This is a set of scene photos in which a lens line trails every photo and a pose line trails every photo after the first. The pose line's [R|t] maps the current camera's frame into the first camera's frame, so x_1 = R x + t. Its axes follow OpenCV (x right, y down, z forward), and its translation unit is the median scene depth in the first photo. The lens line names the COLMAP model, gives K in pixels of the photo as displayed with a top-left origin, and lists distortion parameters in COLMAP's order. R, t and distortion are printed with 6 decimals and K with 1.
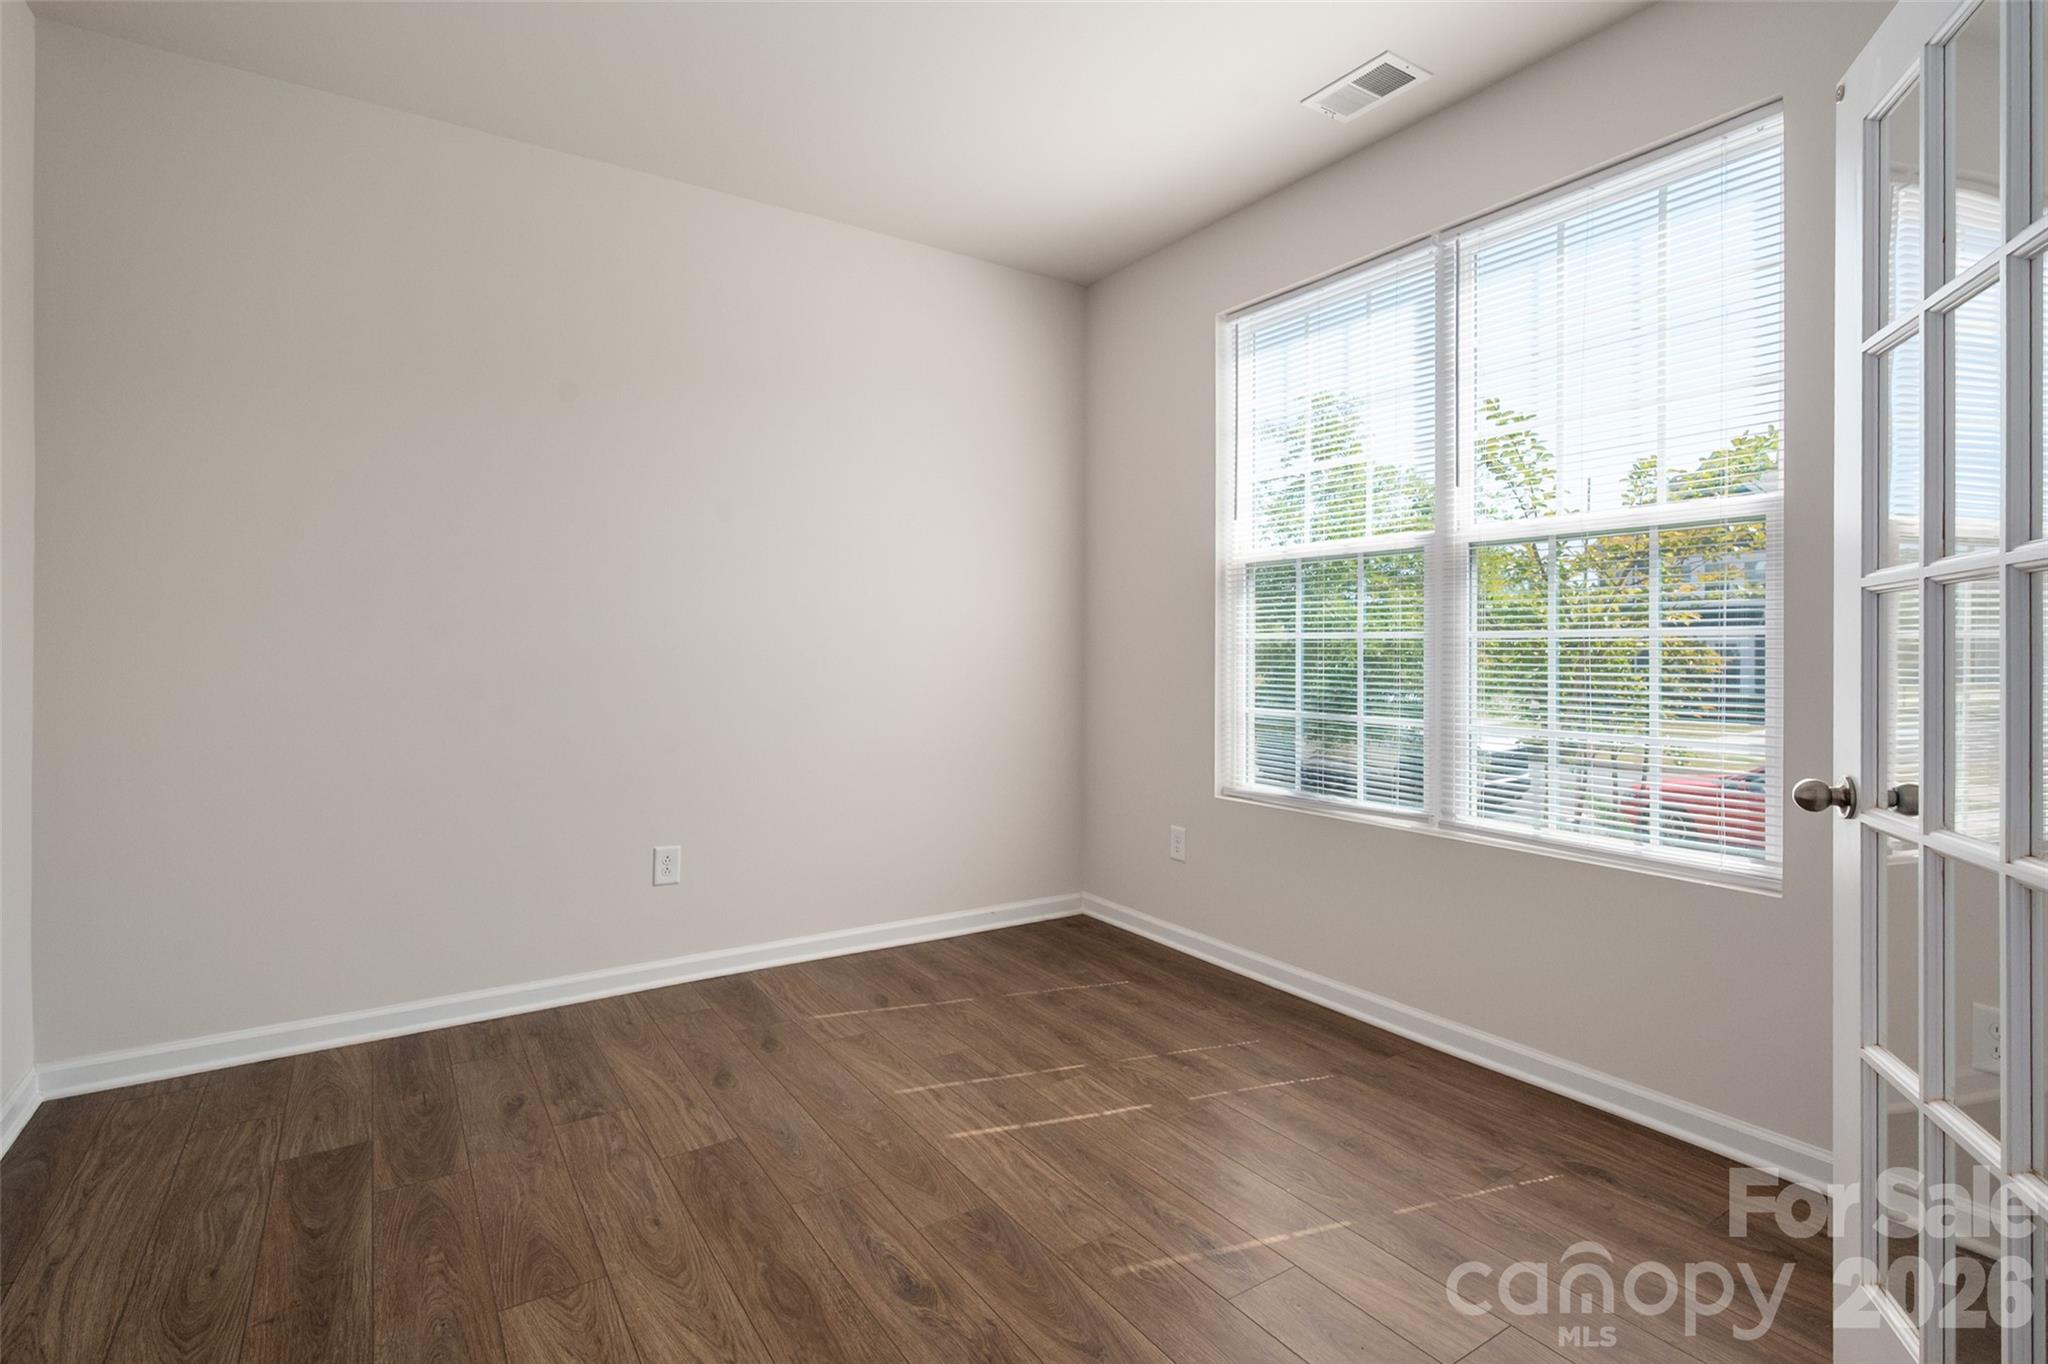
lens RADIAL K [[966.9, 0, 1067.0], [0, 966.9, 655.9], [0, 0, 1]] dist [0.001963, -0.000207]
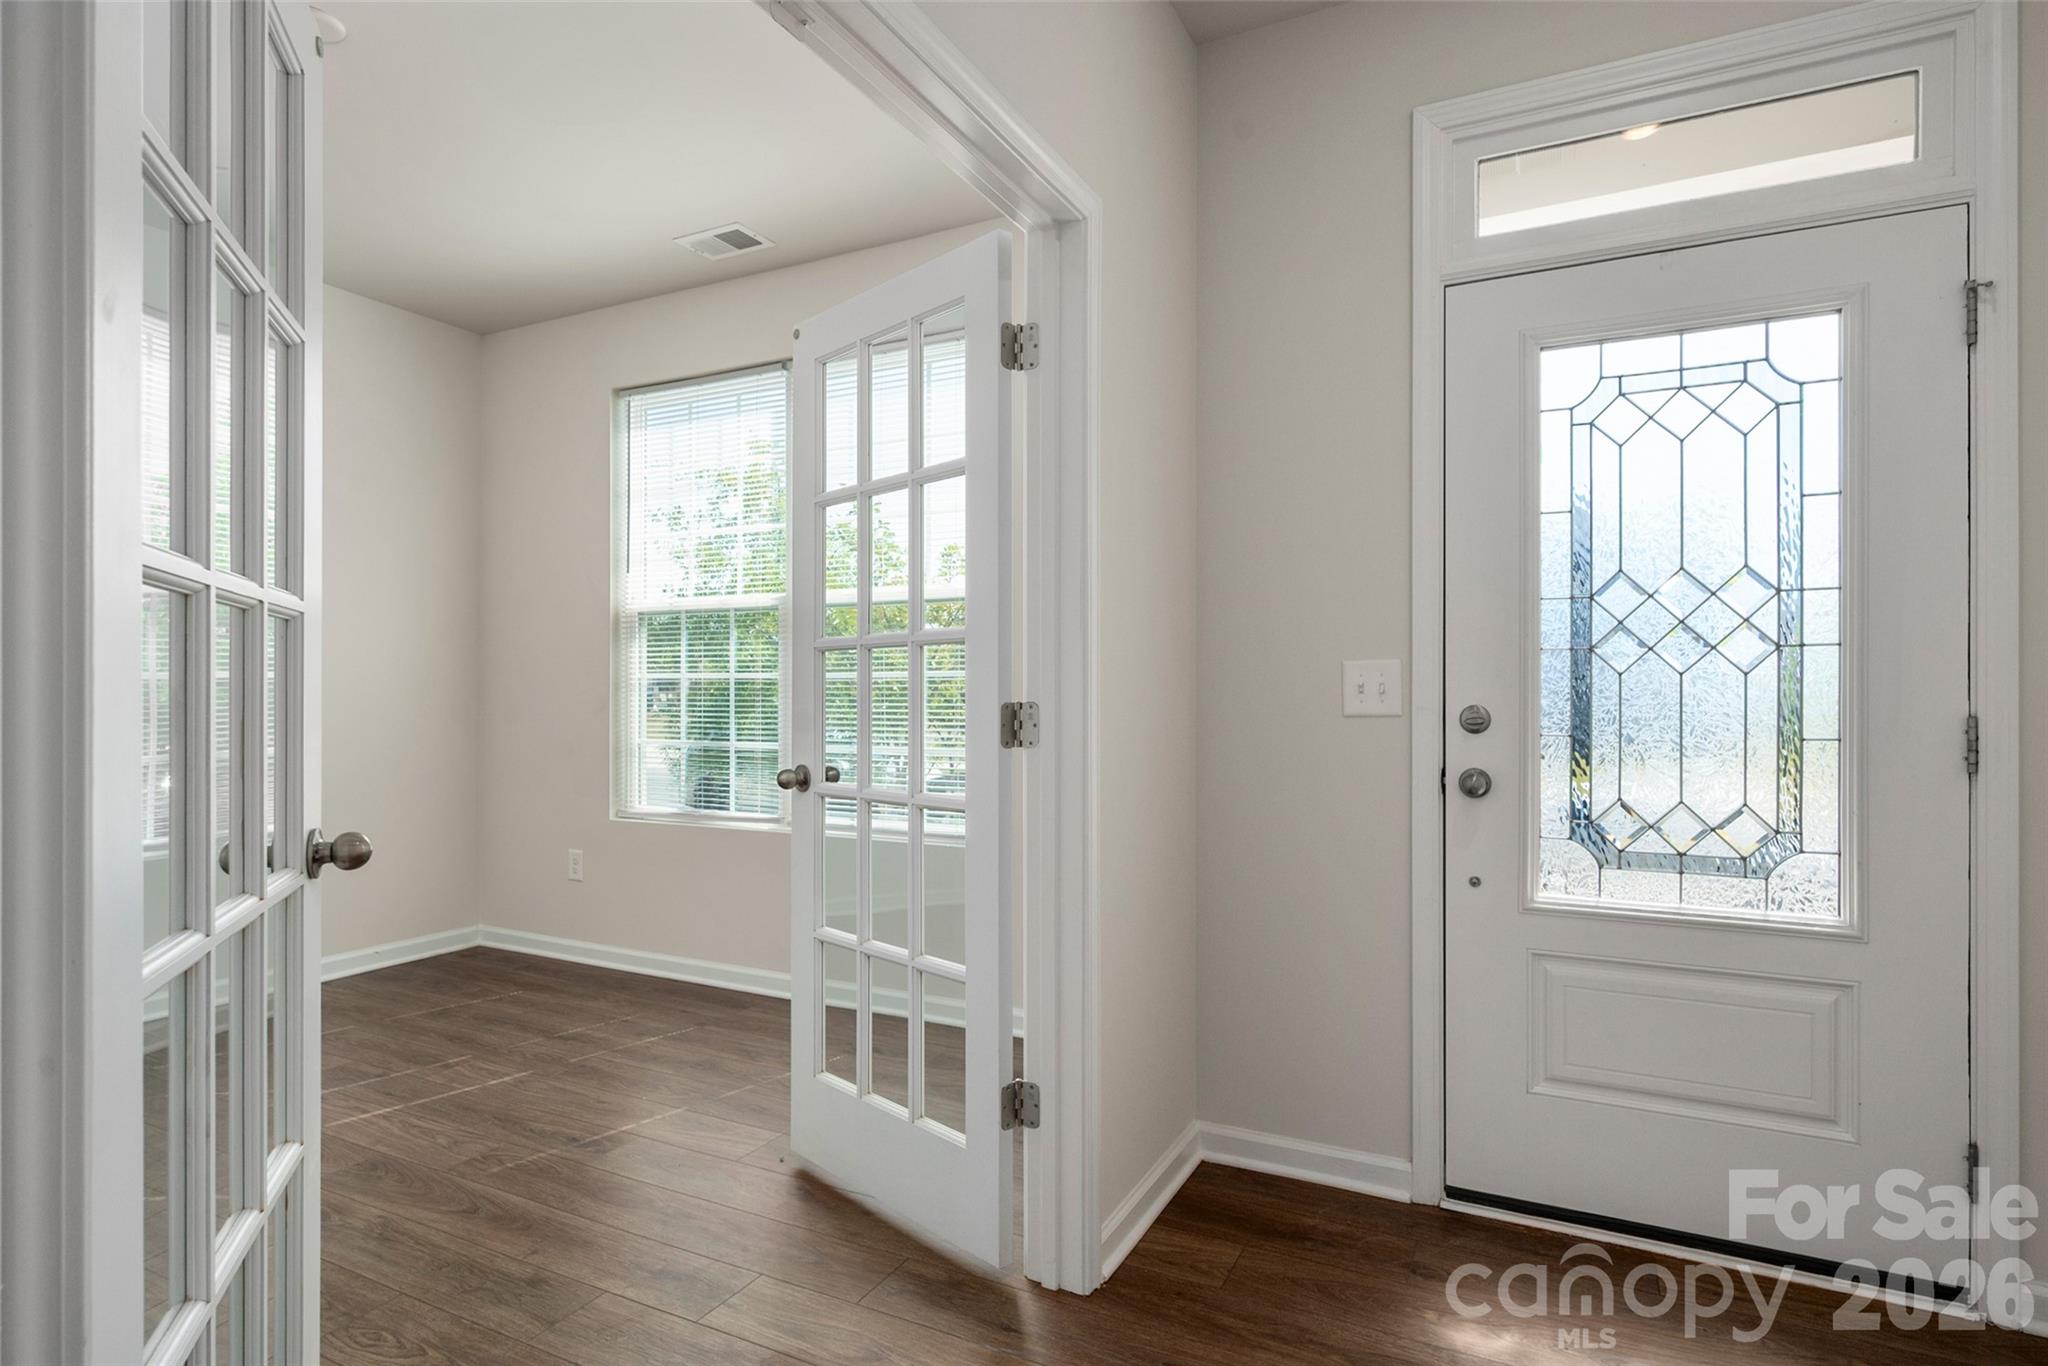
lens RADIAL K [[1014.9, 0, 1004.1], [0, 1014.9, 682.5], [0, 0, 1]] dist [0.003560, 0.001205]
pose [[0.885895, -0.002376, 0.463880, 0.016033], [0.007139, 0.999938, -0.008514, 0.000631], [-0.463831, 0.010854, 0.885857, -0.335627]]
